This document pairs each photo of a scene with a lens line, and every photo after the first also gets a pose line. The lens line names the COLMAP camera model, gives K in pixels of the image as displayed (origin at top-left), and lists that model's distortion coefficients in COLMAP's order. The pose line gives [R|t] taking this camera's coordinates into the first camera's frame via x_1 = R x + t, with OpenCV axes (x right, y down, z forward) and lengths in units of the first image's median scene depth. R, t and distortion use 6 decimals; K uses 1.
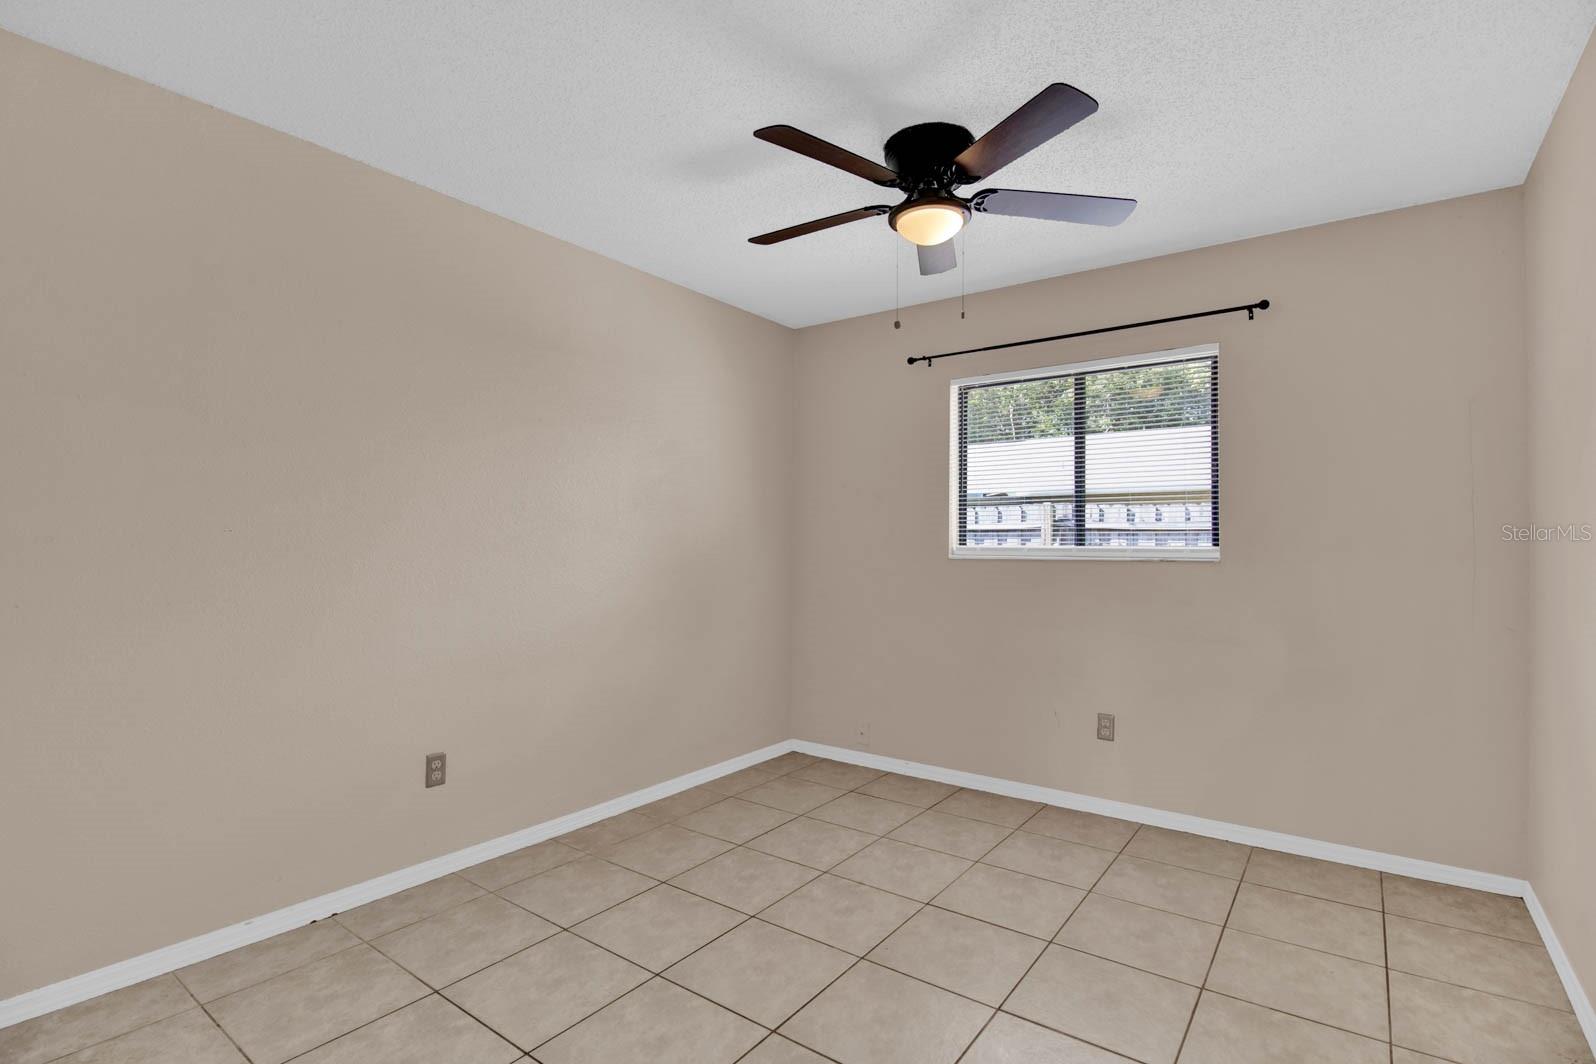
lens RADIAL K [[751.8, 0, 799.4], [0, 751.8, 539.0], [0, 0, 1]] dist [-0.014366, -0.000623]
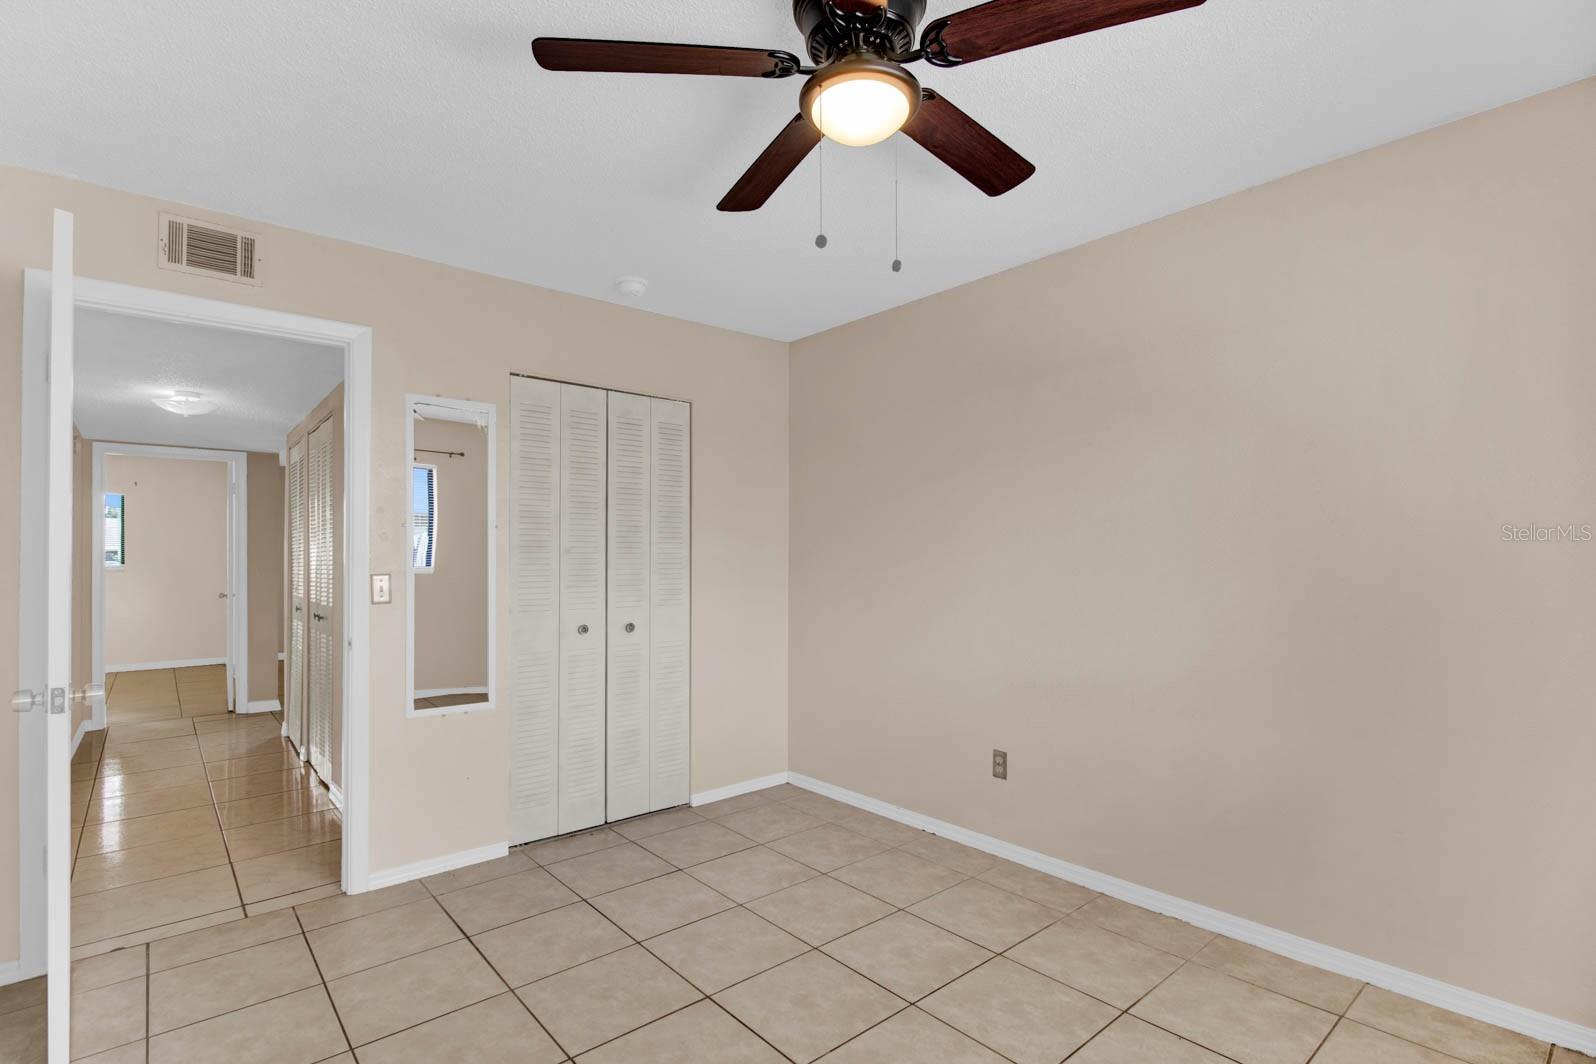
lens RADIAL K [[756.2, 0, 803.8], [0, 756.2, 565.8], [0, 0, 1]] dist [-0.011372, -0.000999]
pose [[-0.216119, -0.002774, -0.976363, 0.716763], [0.001533, 0.999994, -0.003180, 0.003404], [0.976366, -0.002184, -0.216114, 0.944106]]
